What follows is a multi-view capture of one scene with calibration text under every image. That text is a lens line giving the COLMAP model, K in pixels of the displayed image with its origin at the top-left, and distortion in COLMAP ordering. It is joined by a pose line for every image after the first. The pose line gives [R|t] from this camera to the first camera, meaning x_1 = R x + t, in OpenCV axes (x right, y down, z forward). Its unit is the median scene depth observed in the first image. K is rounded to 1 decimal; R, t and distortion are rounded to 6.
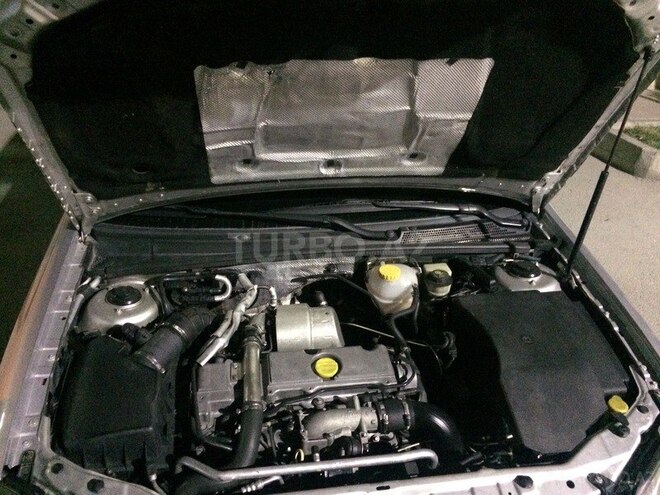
lens RADIAL K [[562.6, 0, 330.7], [0, 562.6, 246.3], [0, 0, 1]] dist [0.058480, -0.080335]
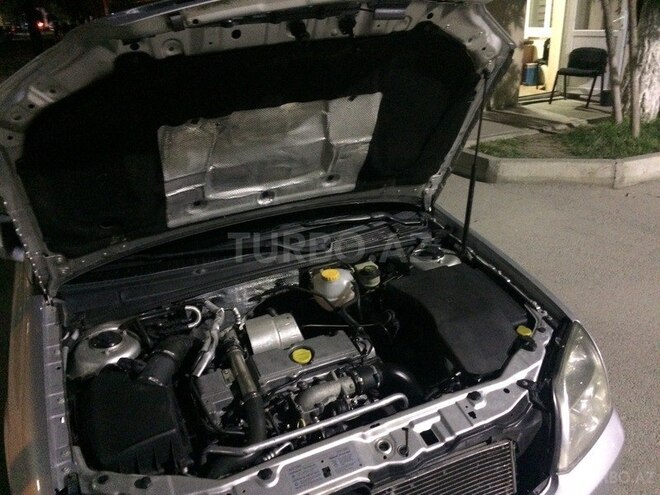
lens RADIAL K [[562.6, 0, 328.6], [0, 562.6, 248.3], [0, 0, 1]] dist [0.058480, -0.080335]
pose [[0.961019, -0.183188, 0.207086, -0.158729], [0.202003, 0.976622, -0.073512, 0.090378], [-0.188778, 0.112478, 0.975557, -0.207364]]
